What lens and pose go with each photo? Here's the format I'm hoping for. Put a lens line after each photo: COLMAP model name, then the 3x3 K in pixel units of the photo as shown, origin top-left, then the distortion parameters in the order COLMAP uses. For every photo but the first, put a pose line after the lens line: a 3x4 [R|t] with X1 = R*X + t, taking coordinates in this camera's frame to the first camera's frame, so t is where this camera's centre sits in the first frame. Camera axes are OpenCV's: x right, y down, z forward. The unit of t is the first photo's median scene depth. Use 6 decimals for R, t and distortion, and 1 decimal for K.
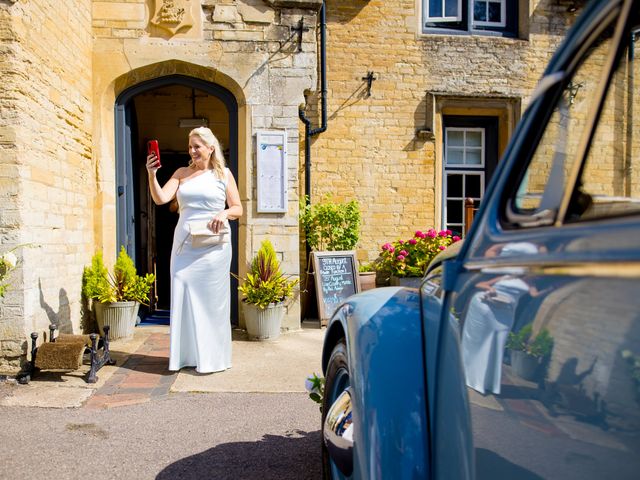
lens RADIAL K [[507.8, 0, 331.4], [0, 507.8, 254.8], [0, 0, 1]] dist [-0.049356, 0.043369]
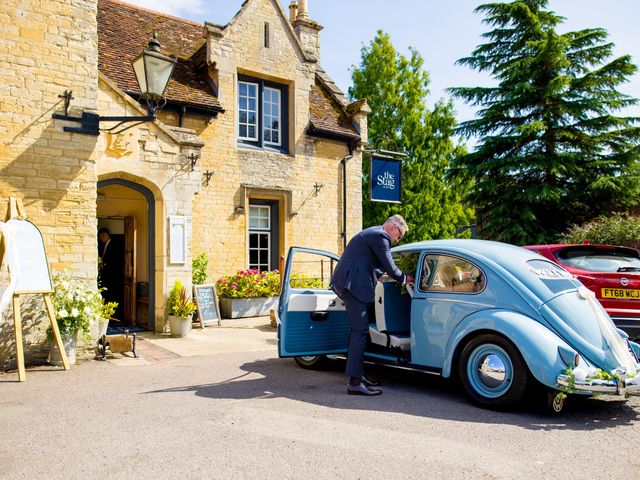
lens RADIAL K [[491.5, 0, 320.0], [0, 491.5, 240.0], [0, 0, 1]] dist [-0.044021, -0.001762]
pose [[0.861976, 0.018538, 0.506610, -0.391181], [0.018835, 0.997470, -0.068546, -0.028732], [-0.506599, 0.068627, 0.859446, -0.484328]]
